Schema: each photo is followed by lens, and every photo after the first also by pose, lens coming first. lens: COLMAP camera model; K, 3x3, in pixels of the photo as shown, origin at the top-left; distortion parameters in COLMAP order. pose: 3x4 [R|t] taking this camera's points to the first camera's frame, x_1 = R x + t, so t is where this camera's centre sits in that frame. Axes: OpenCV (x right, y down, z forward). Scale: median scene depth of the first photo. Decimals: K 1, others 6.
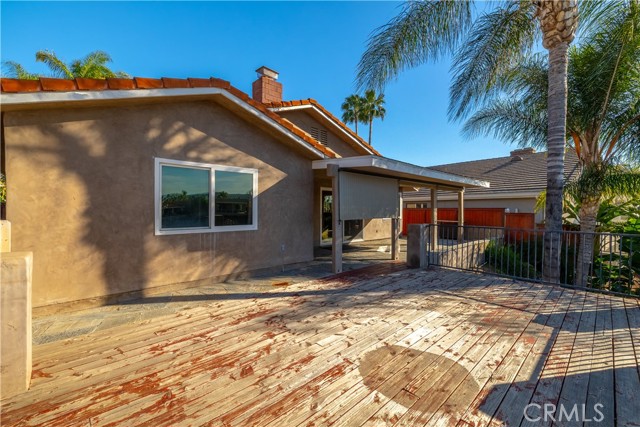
lens RADIAL K [[282.9, 0, 320.3], [0, 282.9, 212.4], [0, 0, 1]] dist [0.004481, 0.000155]
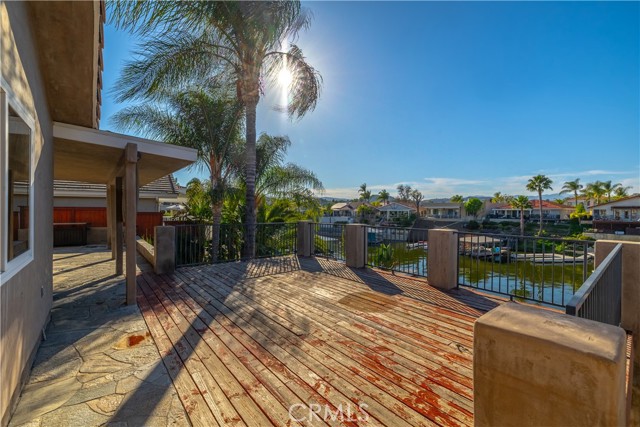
lens RADIAL K [[282.9, 0, 320.3], [0, 282.9, 210.8], [0, 0, 1]] dist [0.004481, 0.000155]
pose [[0.028036, -0.012784, 0.999525, -1.248704], [0.003713, 0.999913, 0.012685, -0.035075], [-0.999600, 0.003356, 0.028082, 1.048959]]
